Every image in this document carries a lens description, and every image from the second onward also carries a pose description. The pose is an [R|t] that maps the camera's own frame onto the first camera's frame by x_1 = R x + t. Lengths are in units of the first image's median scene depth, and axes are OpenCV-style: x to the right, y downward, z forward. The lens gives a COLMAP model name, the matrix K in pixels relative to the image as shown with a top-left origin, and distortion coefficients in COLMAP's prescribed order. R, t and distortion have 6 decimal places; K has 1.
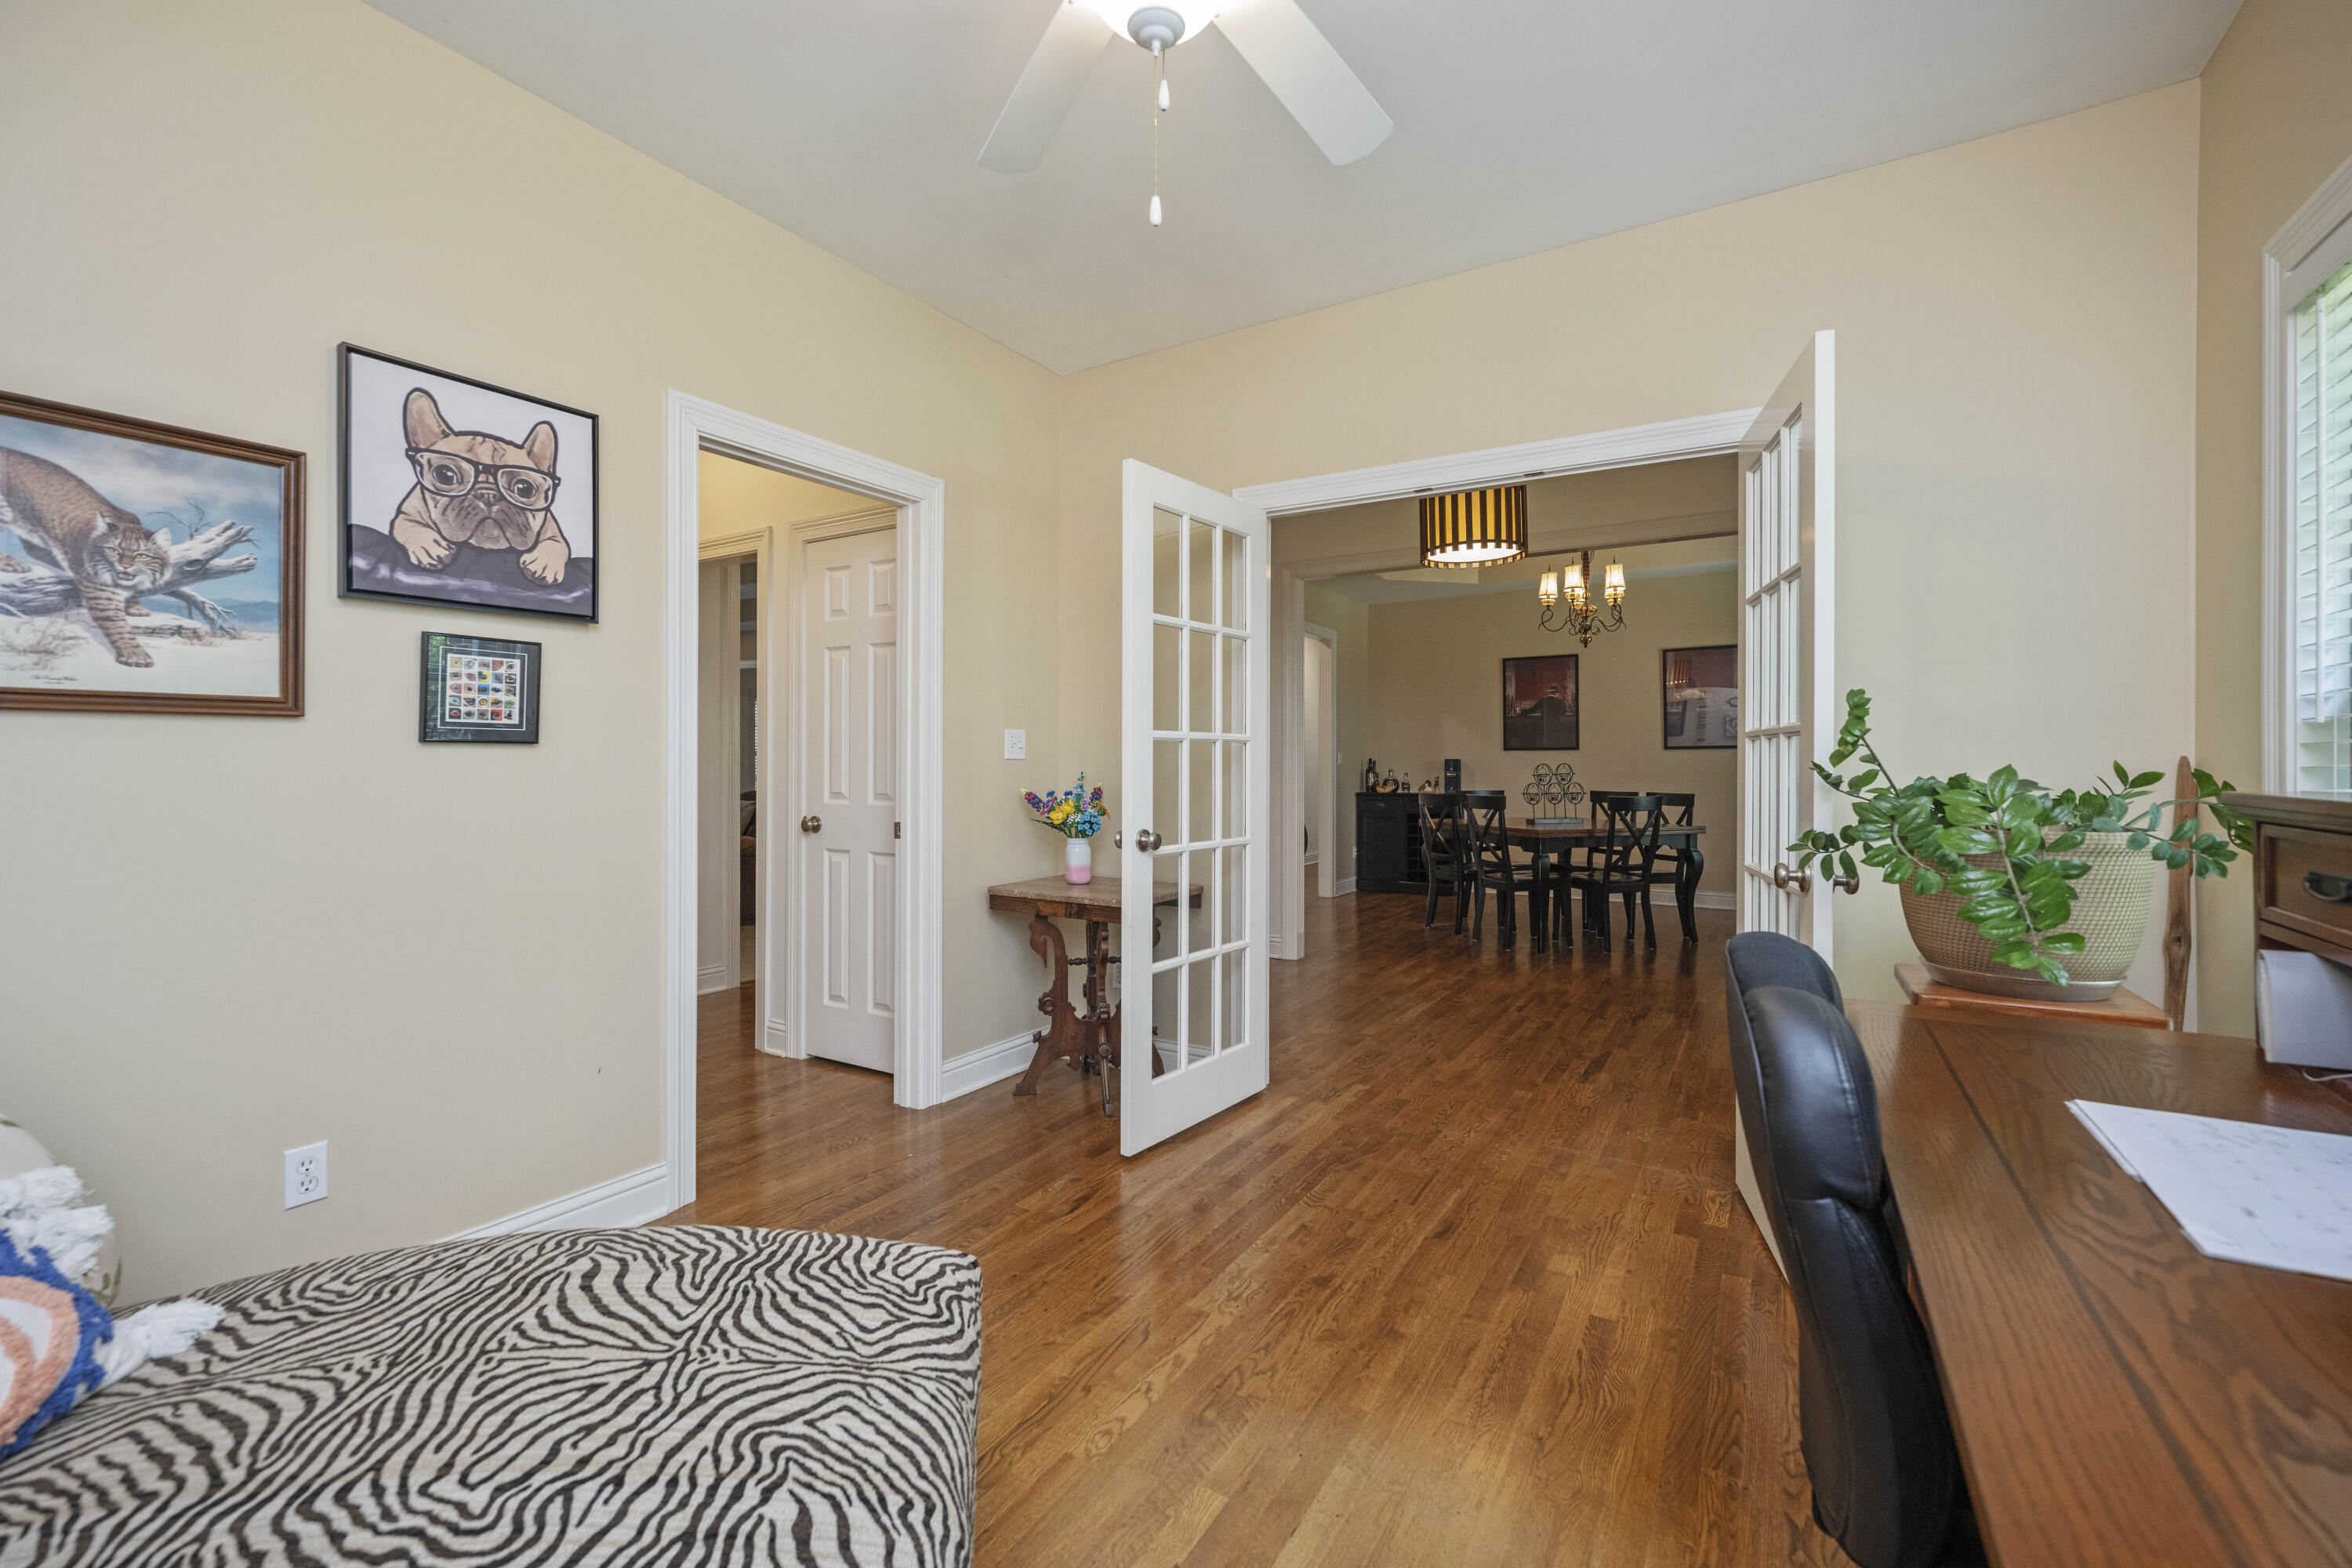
lens RADIAL K [[977.1, 0, 1167.3], [0, 977.1, 776.7], [0, 0, 1]] dist [-0.002616, 0.000217]
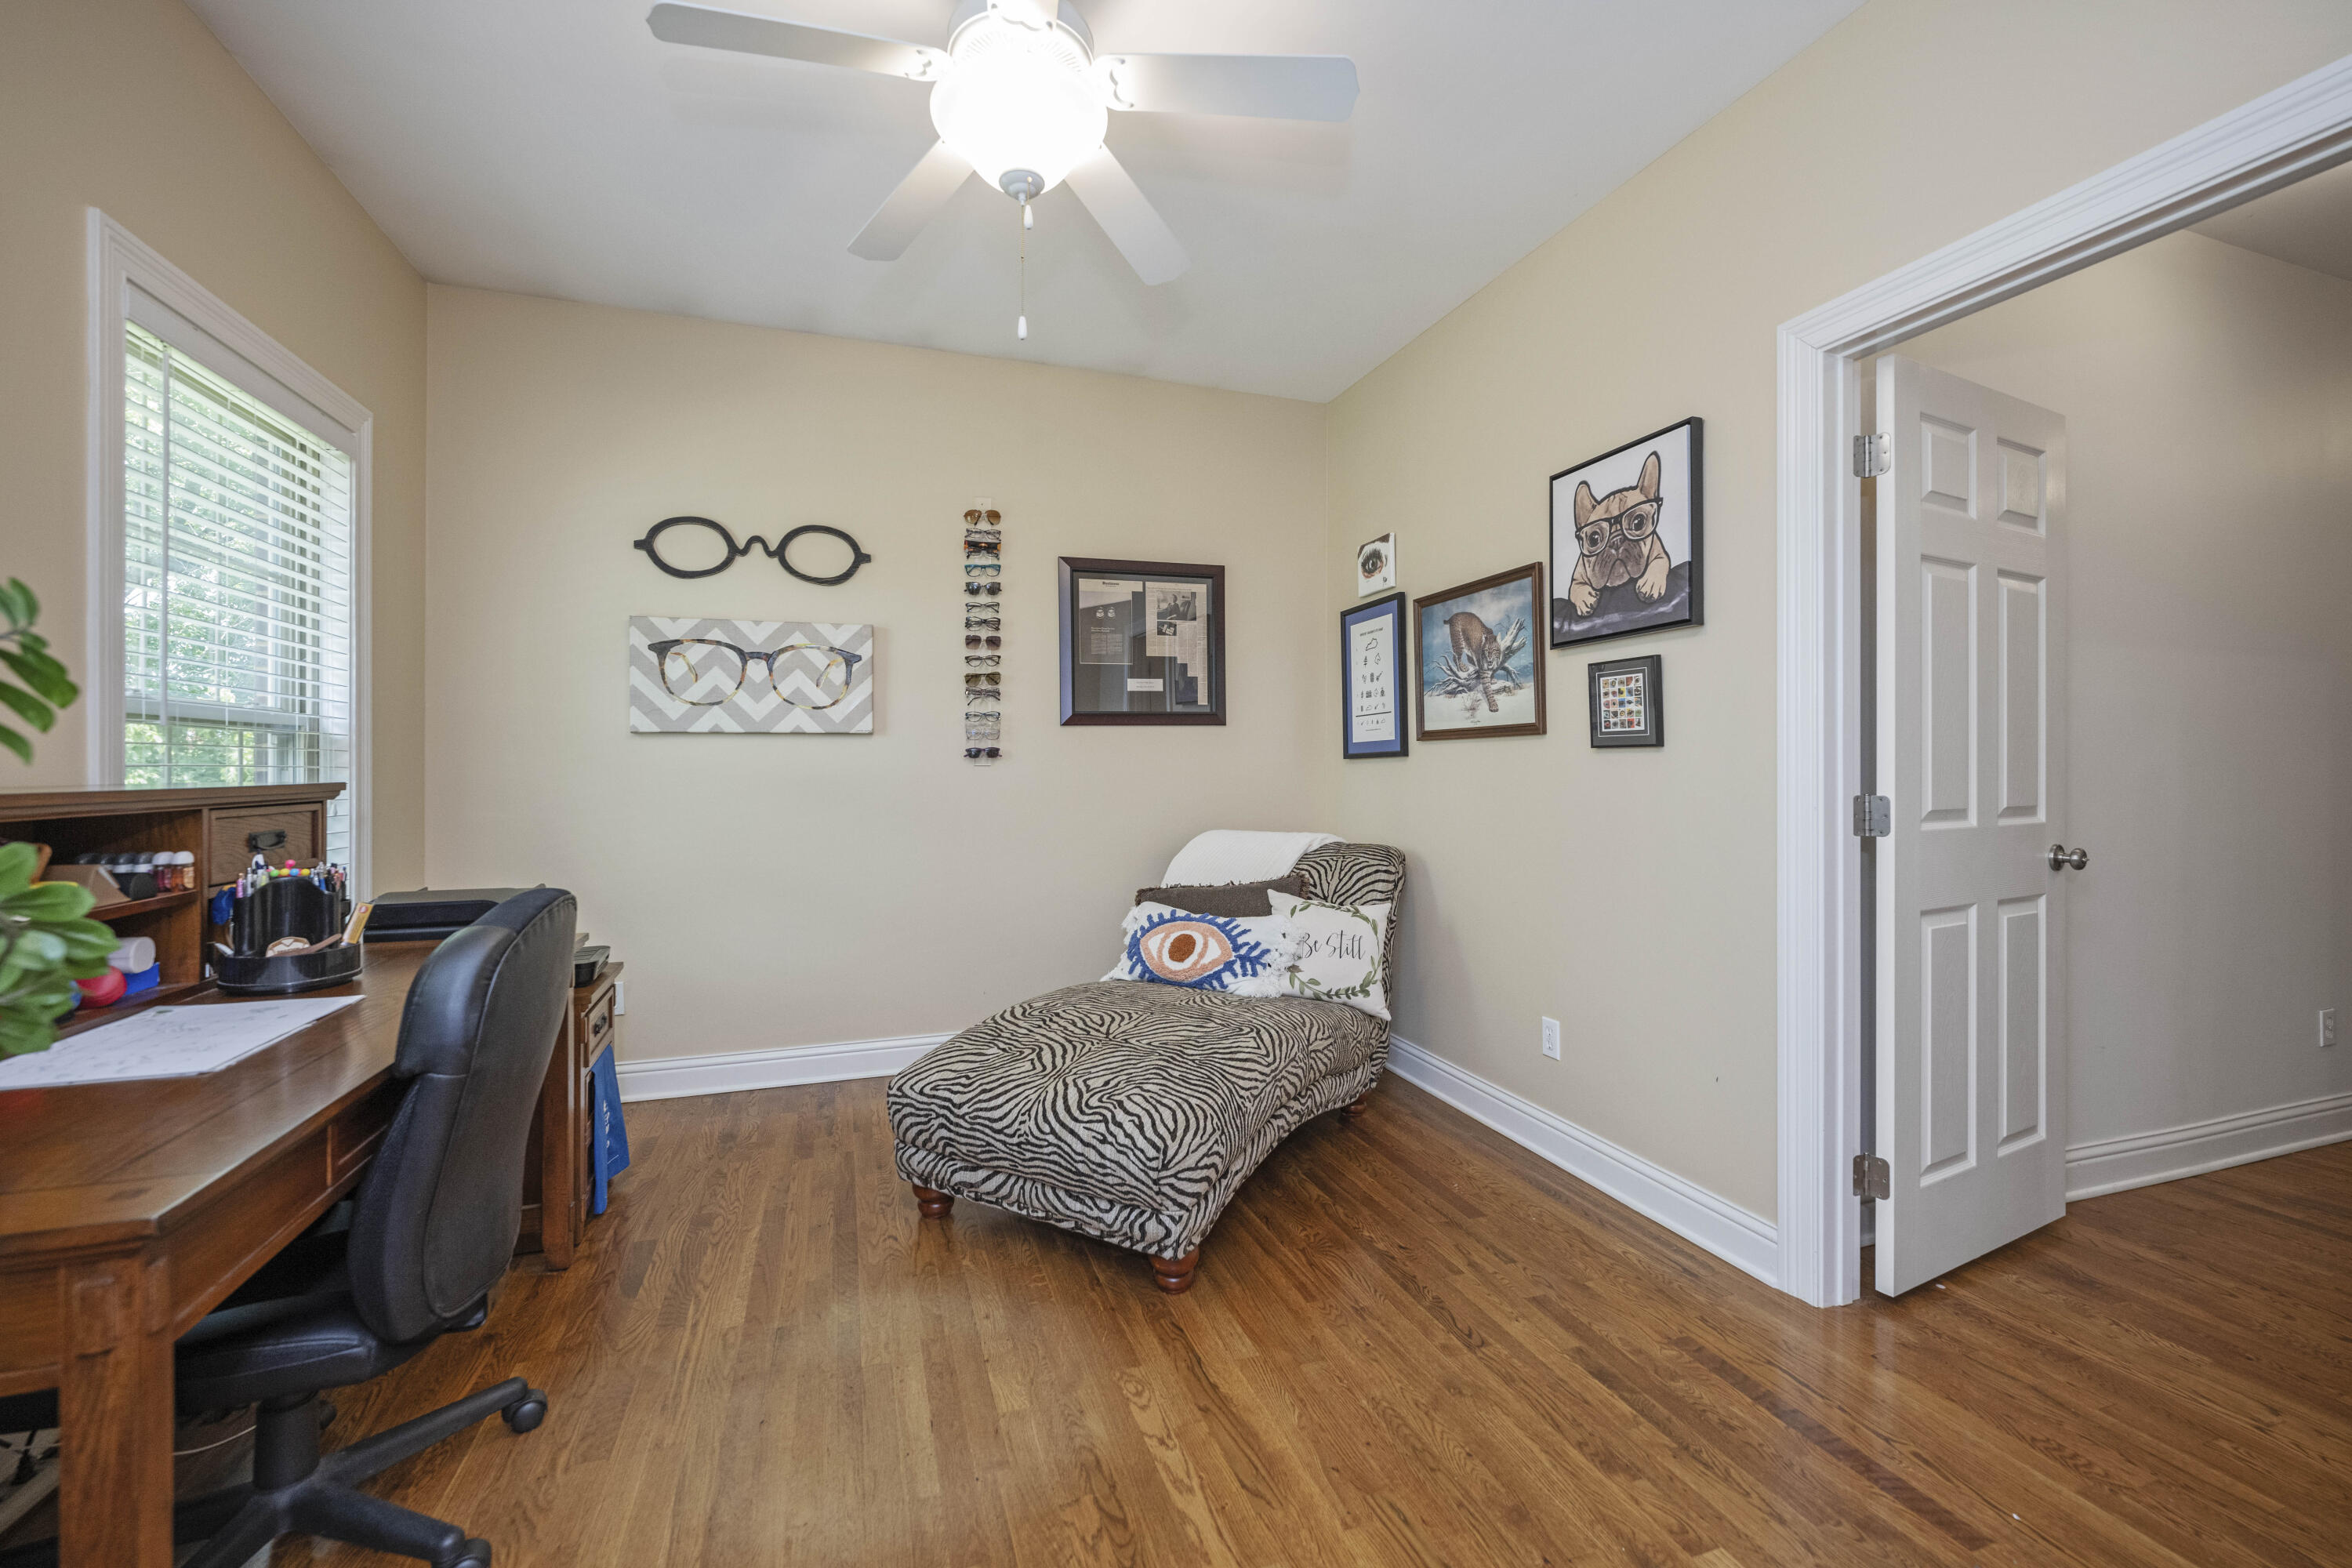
lens RADIAL K [[953.2, 0, 1153.0], [0, 953.2, 776.0], [0, 0, 1]] dist [0.002189, -0.000265]
pose [[-0.640409, 0.003897, -0.768024, 0.621902], [-0.012771, 0.999795, 0.015722, -0.011874], [0.767928, 0.019877, -0.640228, 1.435760]]
